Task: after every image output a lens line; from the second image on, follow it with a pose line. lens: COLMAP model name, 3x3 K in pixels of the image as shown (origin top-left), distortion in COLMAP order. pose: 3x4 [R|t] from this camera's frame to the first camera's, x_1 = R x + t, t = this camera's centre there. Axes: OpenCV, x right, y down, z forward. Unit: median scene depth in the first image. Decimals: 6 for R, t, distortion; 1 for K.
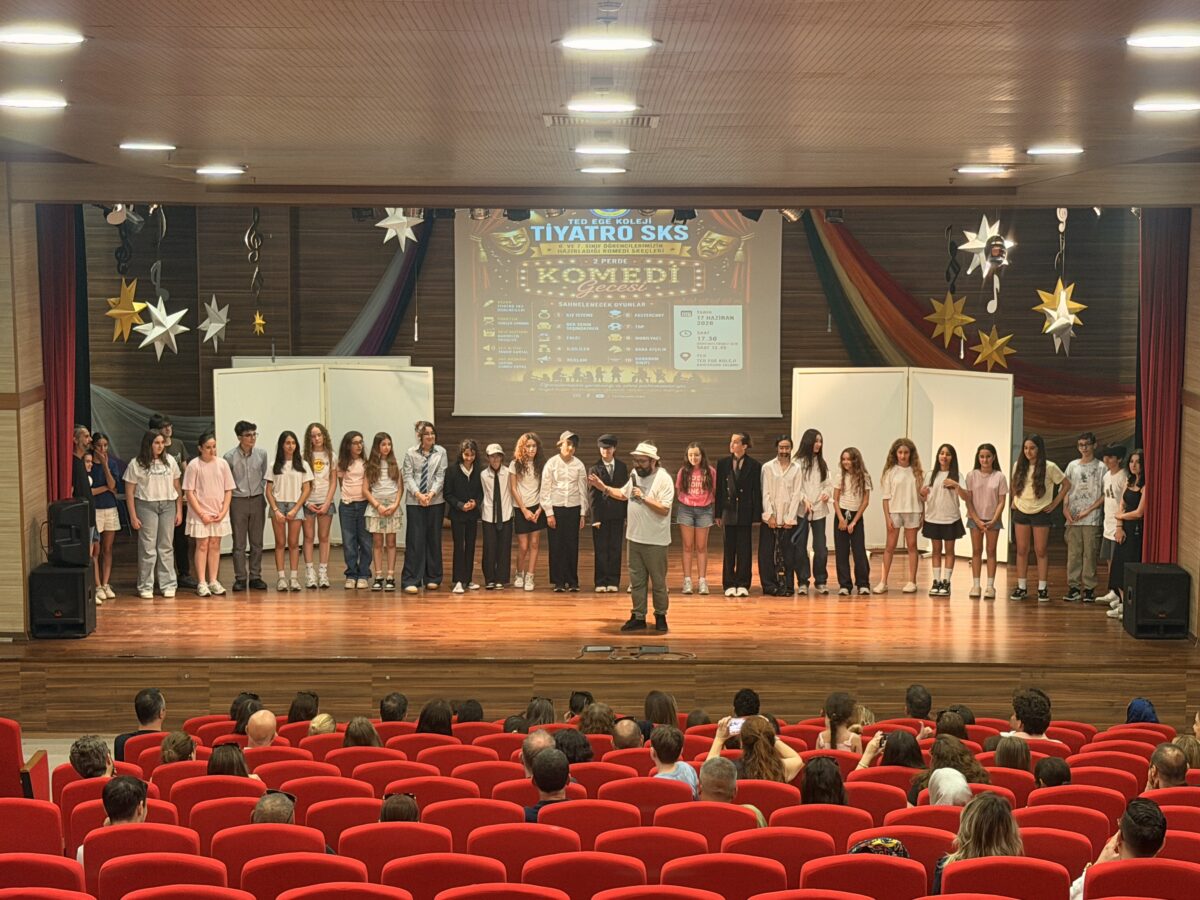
lens RADIAL K [[2215.4, 0, 600.0], [0, 2215.4, 450.0], [0, 0, 1]] dist [0.061015, 0.245963]
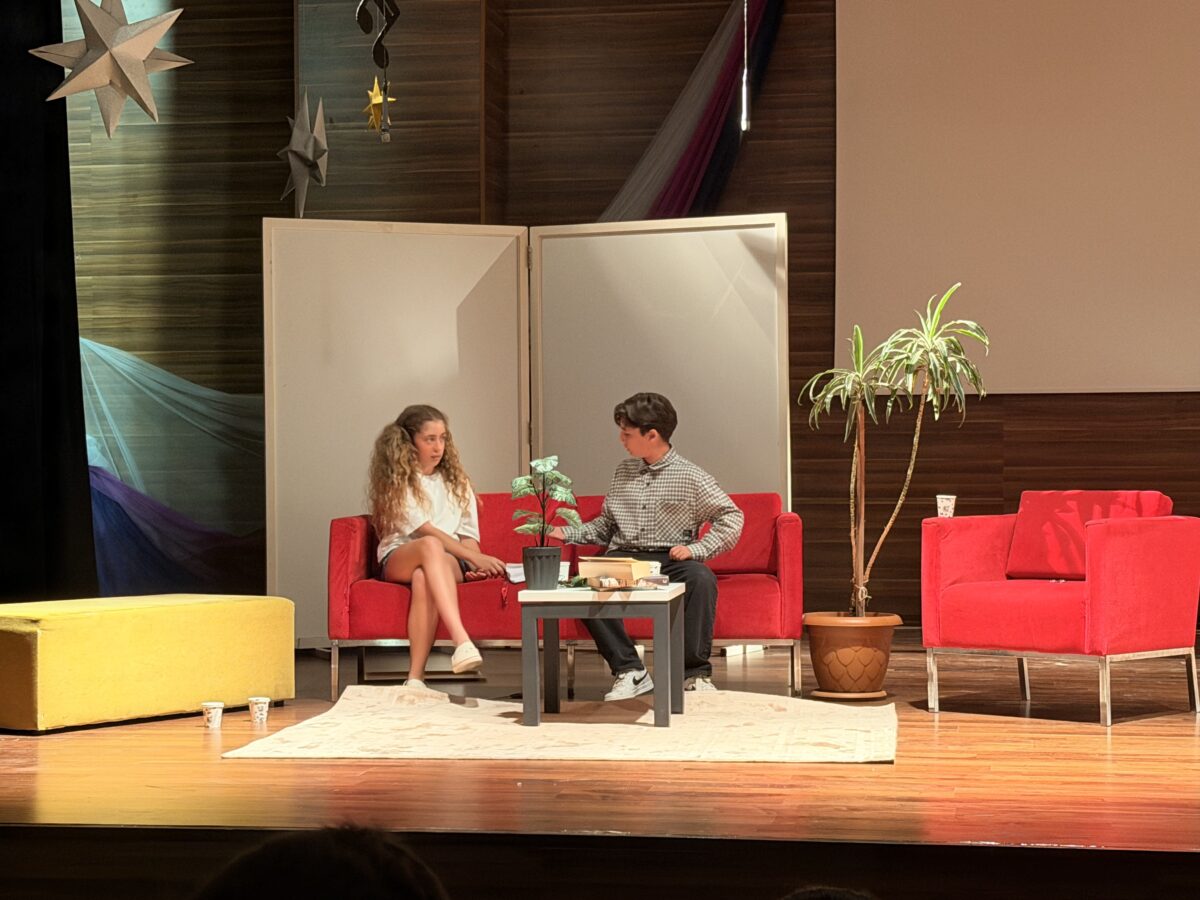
lens RADIAL K [[2373.4, 0, 600.0], [0, 2373.4, 450.0], [0, 0, 1]] dist [0.086247, 0.434290]
pose [[0.987314, -0.007785, -0.158587, -0.045293], [-0.013210, 0.991307, -0.130903, 0.078280], [0.158228, 0.131338, 0.978629, 0.651058]]
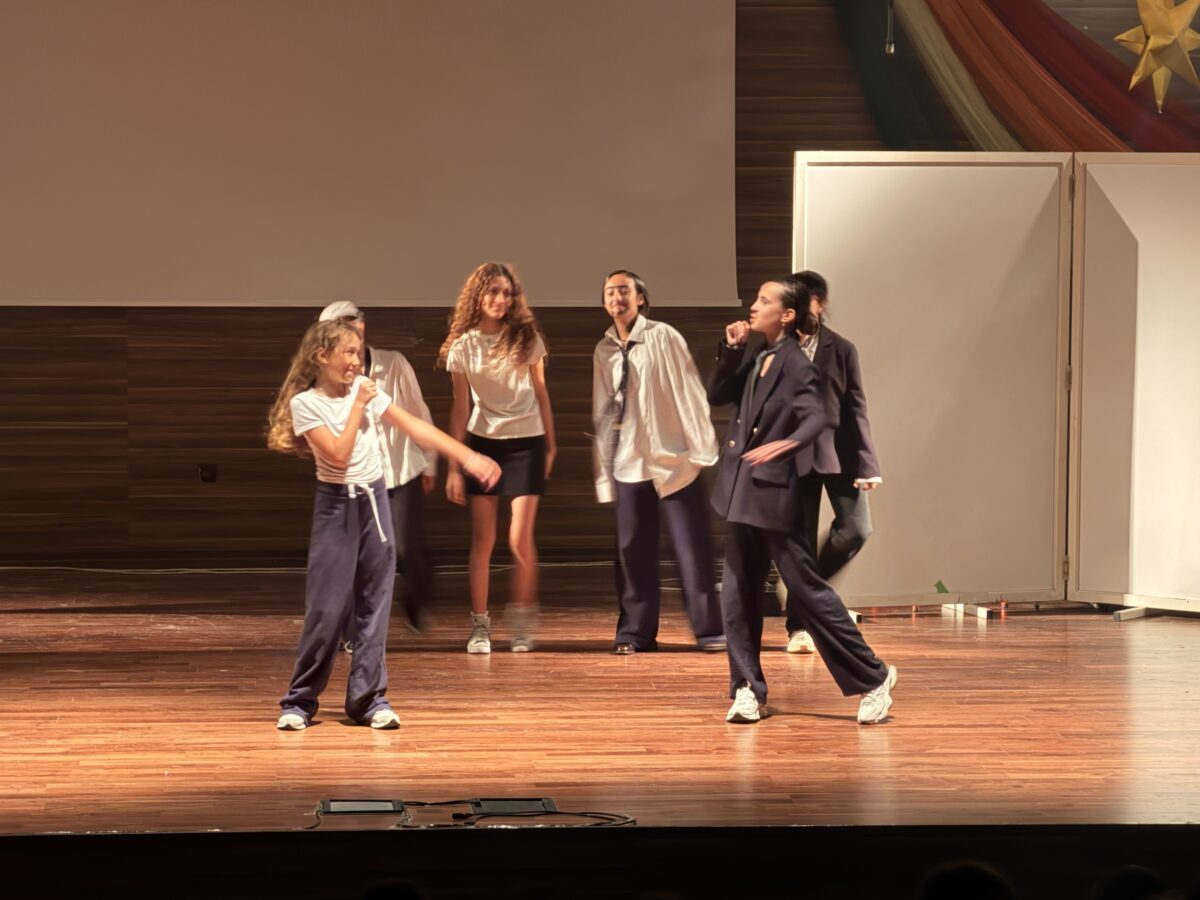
lens RADIAL K [[4169.7, 0, 600.0], [0, 4169.7, 450.0], [0, 0, 1]] dist [0.102176, 2.625633]
pose [[0.994874, -0.006381, 0.100921, -0.028581], [0.010704, 0.999045, -0.042351, 0.056742], [-0.100555, 0.043214, 0.993993, 0.293912]]
